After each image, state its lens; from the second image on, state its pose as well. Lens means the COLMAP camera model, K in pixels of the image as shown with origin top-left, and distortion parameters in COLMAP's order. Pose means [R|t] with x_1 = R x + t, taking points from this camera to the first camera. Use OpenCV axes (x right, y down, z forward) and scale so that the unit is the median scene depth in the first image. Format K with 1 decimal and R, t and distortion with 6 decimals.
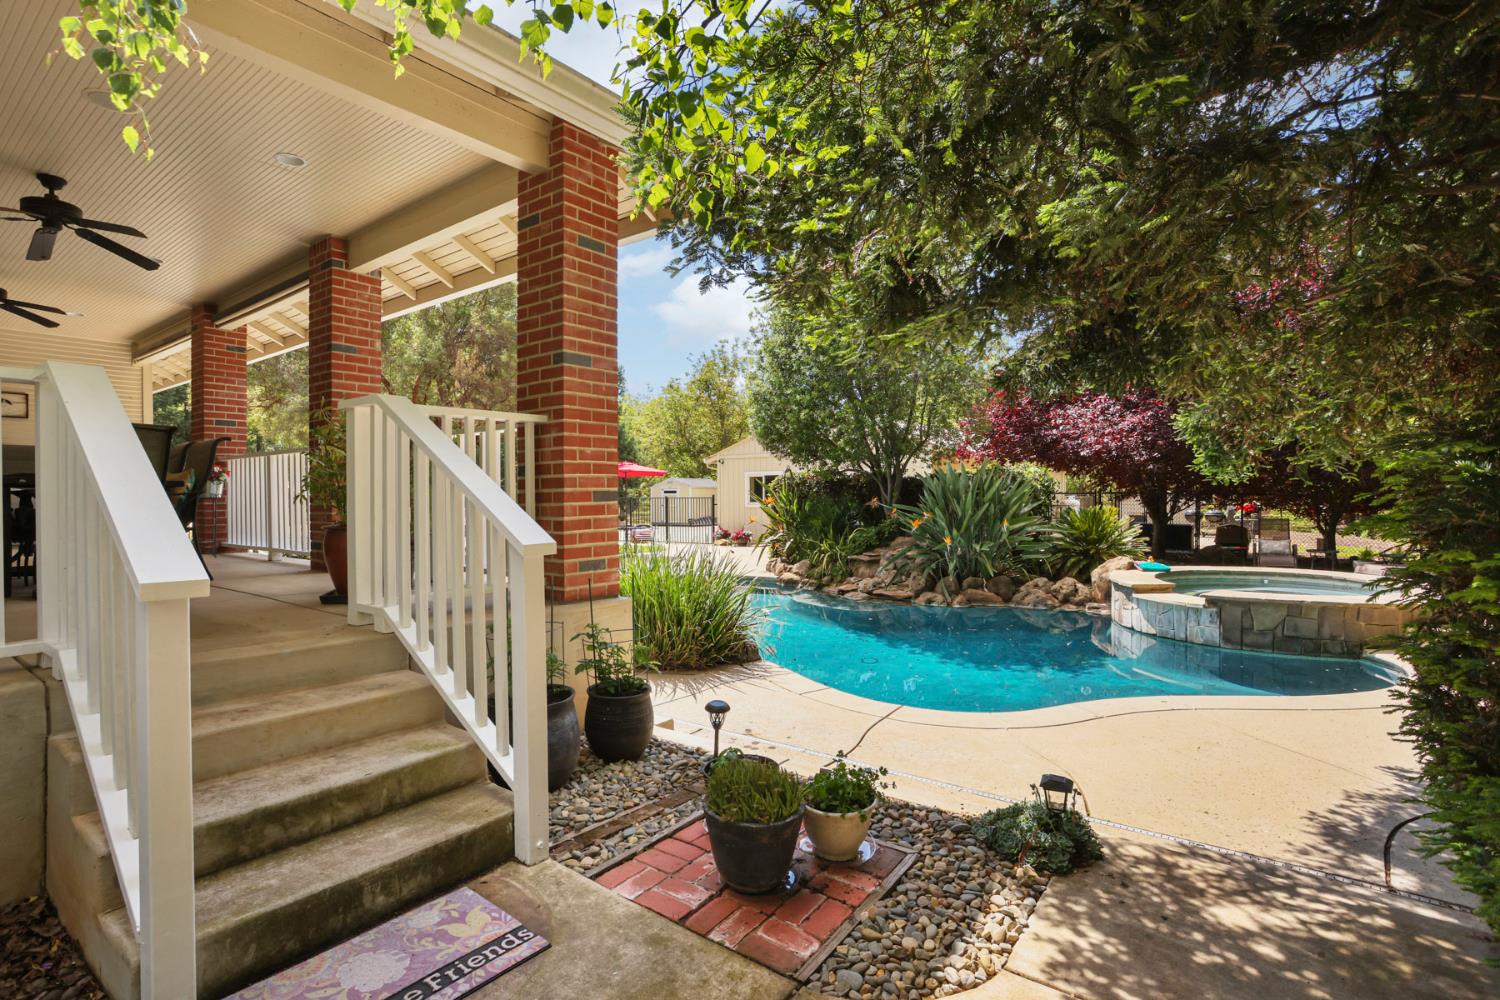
lens RADIAL K [[701.9, 0, 779.4], [0, 701.9, 495.7], [0, 0, 1]] dist [0.004827, 0.006584]
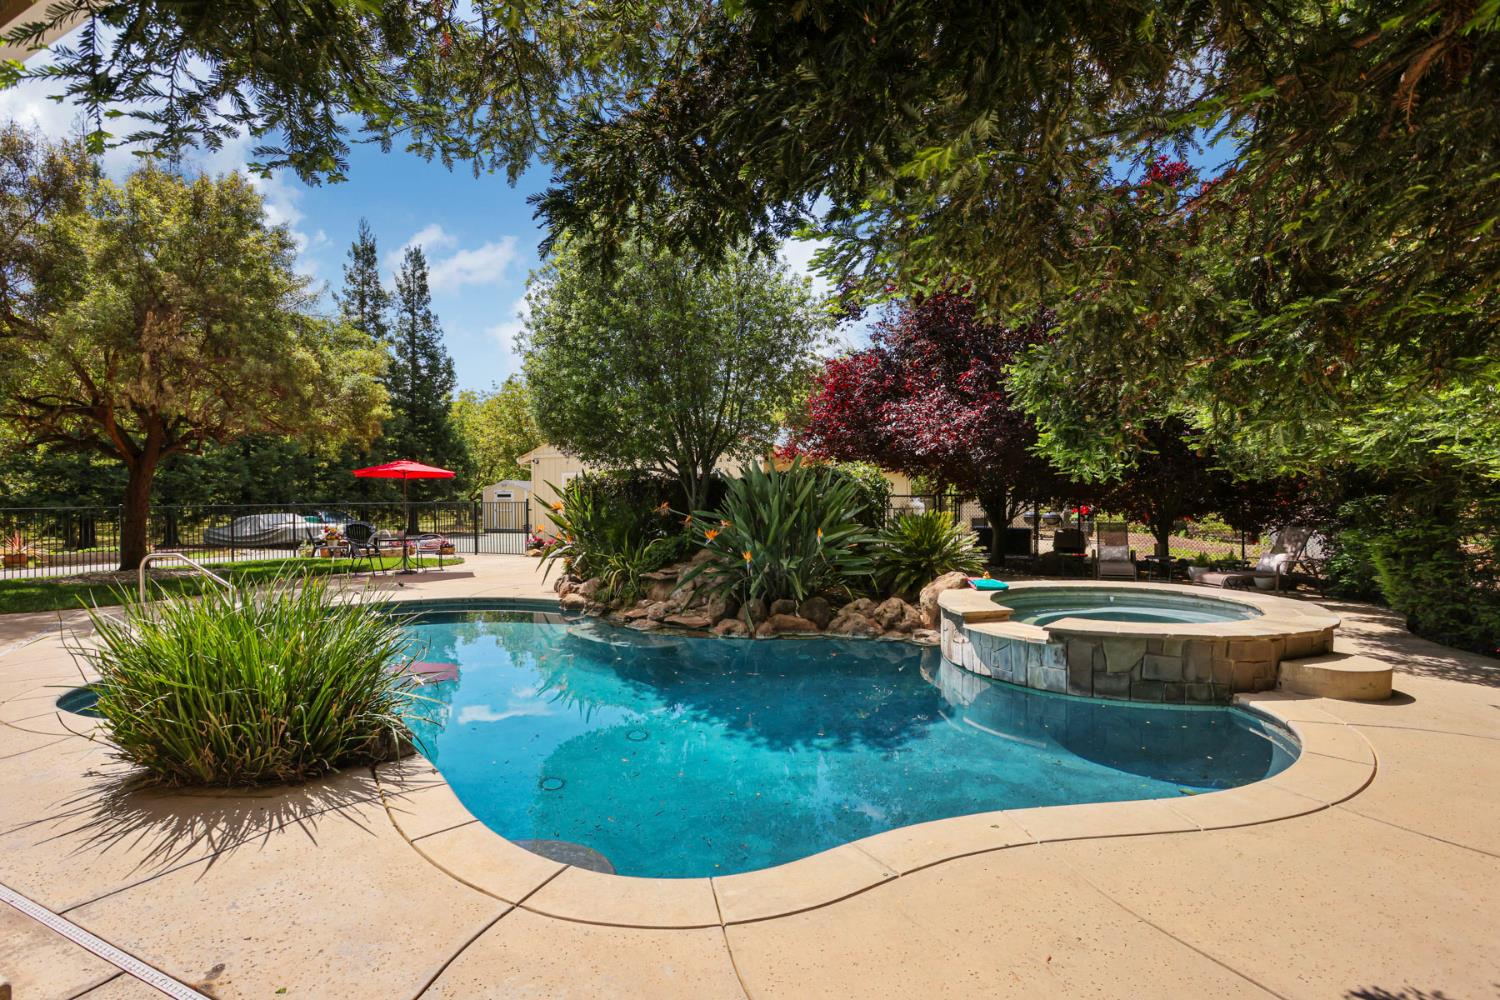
lens RADIAL K [[701.9, 0, 743.7], [0, 701.9, 493.9], [0, 0, 1]] dist [0.004827, 0.006584]
pose [[0.989793, -0.001354, 0.142503, 0.104708], [0.002351, 0.999974, -0.006833, -0.001099], [-0.142490, 0.007098, 0.989771, 0.181166]]
